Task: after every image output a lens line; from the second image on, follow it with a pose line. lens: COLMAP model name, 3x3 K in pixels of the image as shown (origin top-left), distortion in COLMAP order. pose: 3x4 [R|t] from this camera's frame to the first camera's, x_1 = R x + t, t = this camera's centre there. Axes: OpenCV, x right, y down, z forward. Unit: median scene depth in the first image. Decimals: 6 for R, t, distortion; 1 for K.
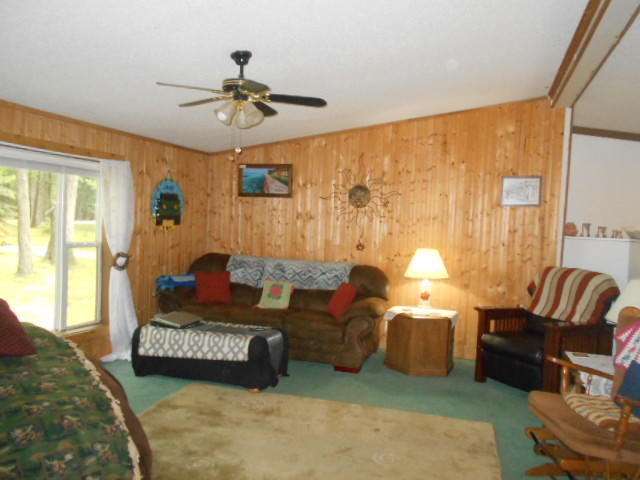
lens RADIAL K [[491.6, 0, 320.0], [0, 491.6, 240.0], [0, 0, 1]] dist [-0.084386, -0.002059]
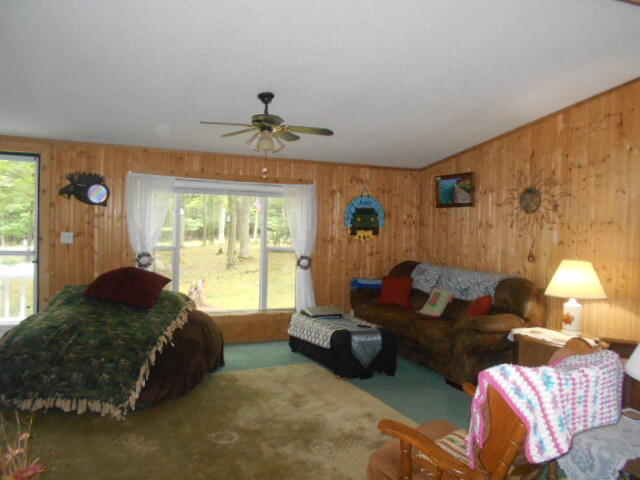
lens RADIAL K [[485.3, 0, 320.0], [0, 485.3, 240.0], [0, 0, 1]] dist [0.000183, -0.002245]
pose [[0.674319, -0.001950, -0.738438, 0.481676], [-0.026652, 0.999281, -0.026976, 0.015690], [0.737959, 0.037871, 0.673782, 0.141637]]
